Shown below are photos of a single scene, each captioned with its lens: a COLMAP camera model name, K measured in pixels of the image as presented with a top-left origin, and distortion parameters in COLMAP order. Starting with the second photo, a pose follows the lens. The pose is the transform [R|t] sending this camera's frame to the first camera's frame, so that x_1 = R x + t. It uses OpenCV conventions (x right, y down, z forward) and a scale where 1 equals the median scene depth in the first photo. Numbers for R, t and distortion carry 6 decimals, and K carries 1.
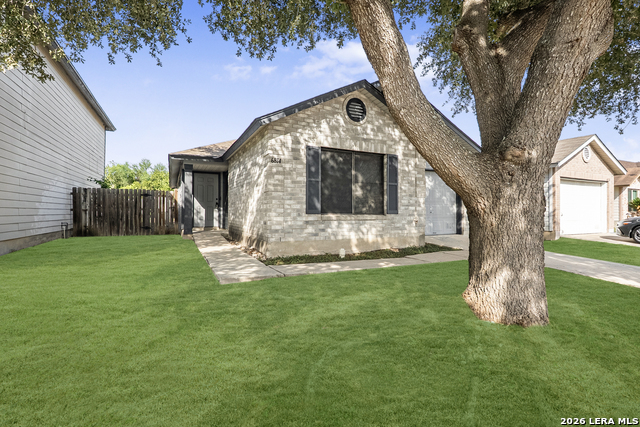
lens RADIAL K [[297.1, 0, 322.8], [0, 297.1, 211.4], [0, 0, 1]] dist [-0.003357, -0.000499]
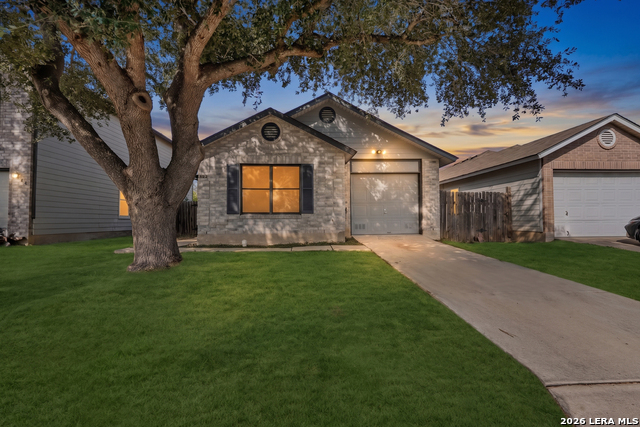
lens RADIAL K [[297.1, 0, 322.8], [0, 297.1, 211.4], [0, 0, 1]] dist [-0.003357, -0.000499]
pose [[0.924615, -0.020605, -0.380344, 0.788132], [0.011093, 0.999569, -0.027183, 0.033680], [0.380741, 0.020915, 0.924445, -0.076742]]
